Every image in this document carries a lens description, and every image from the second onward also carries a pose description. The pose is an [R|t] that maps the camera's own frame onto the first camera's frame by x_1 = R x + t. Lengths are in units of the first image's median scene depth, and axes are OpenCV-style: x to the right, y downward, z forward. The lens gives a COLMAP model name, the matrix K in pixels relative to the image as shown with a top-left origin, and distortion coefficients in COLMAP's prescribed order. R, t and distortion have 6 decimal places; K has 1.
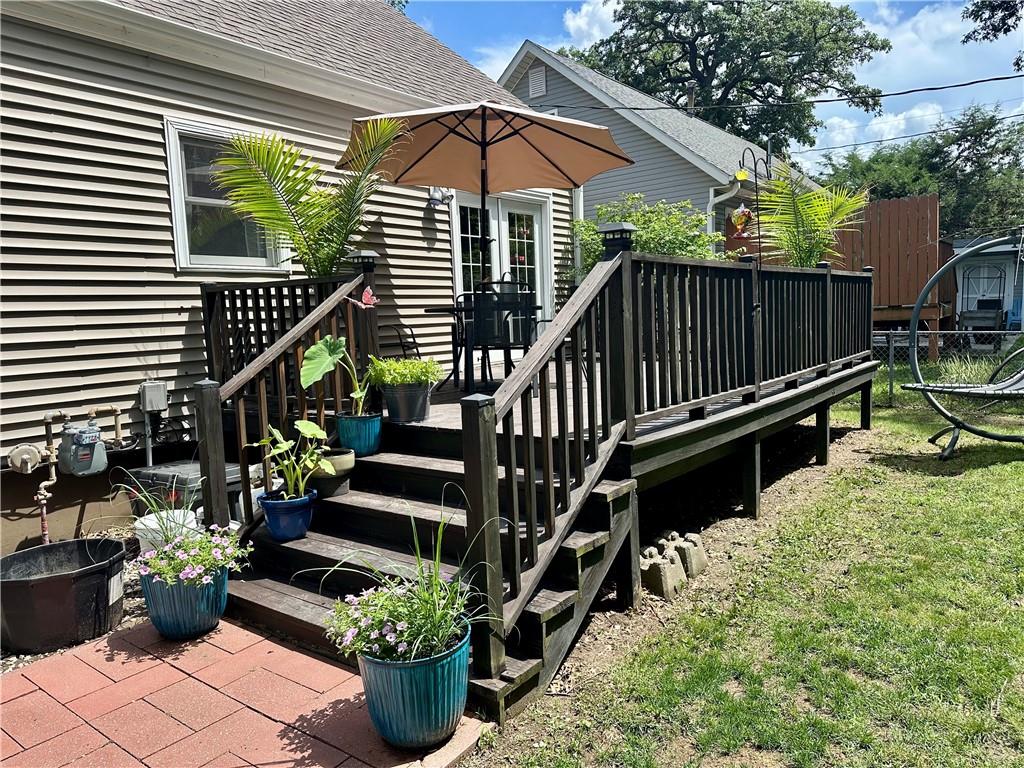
lens RADIAL K [[717.6, 0, 506.3], [0, 717.6, 382.4], [0, 0, 1]] dist [0.045746, -0.043988]
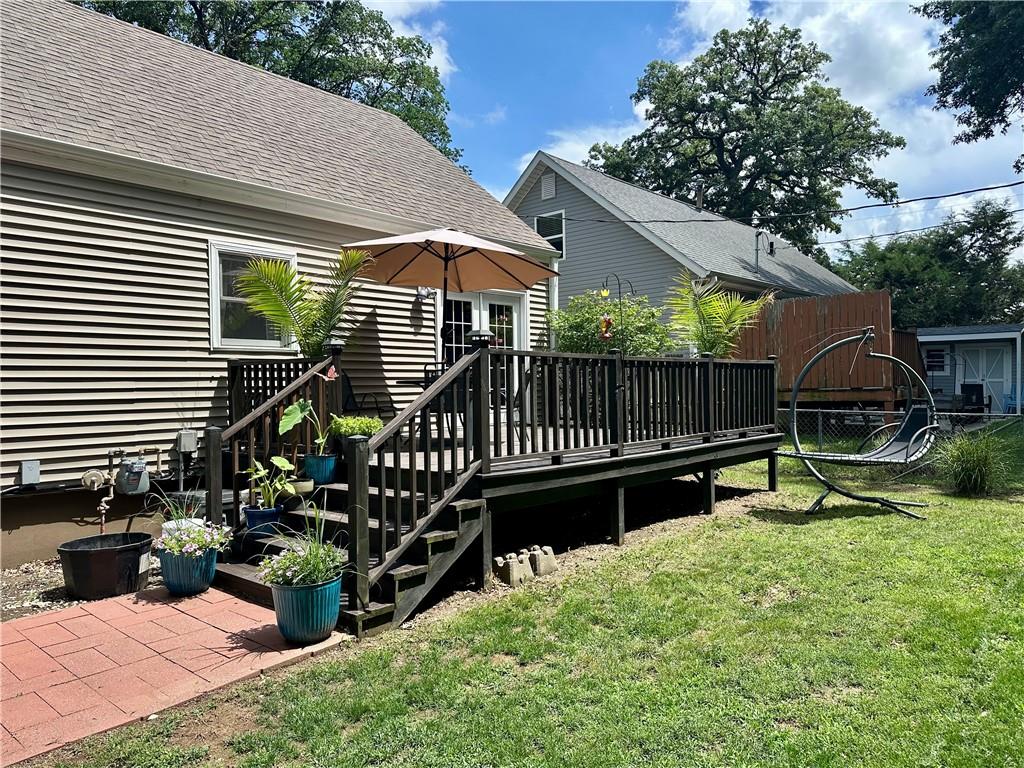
lens RADIAL K [[717.6, 0, 515.7], [0, 717.6, 392.2], [0, 0, 1]] dist [0.045746, -0.043988]
pose [[0.997479, 0.024638, -0.066553, 0.215951], [-0.030120, 0.996122, -0.082664, 0.021162], [0.064259, 0.084460, 0.994353, -0.319427]]
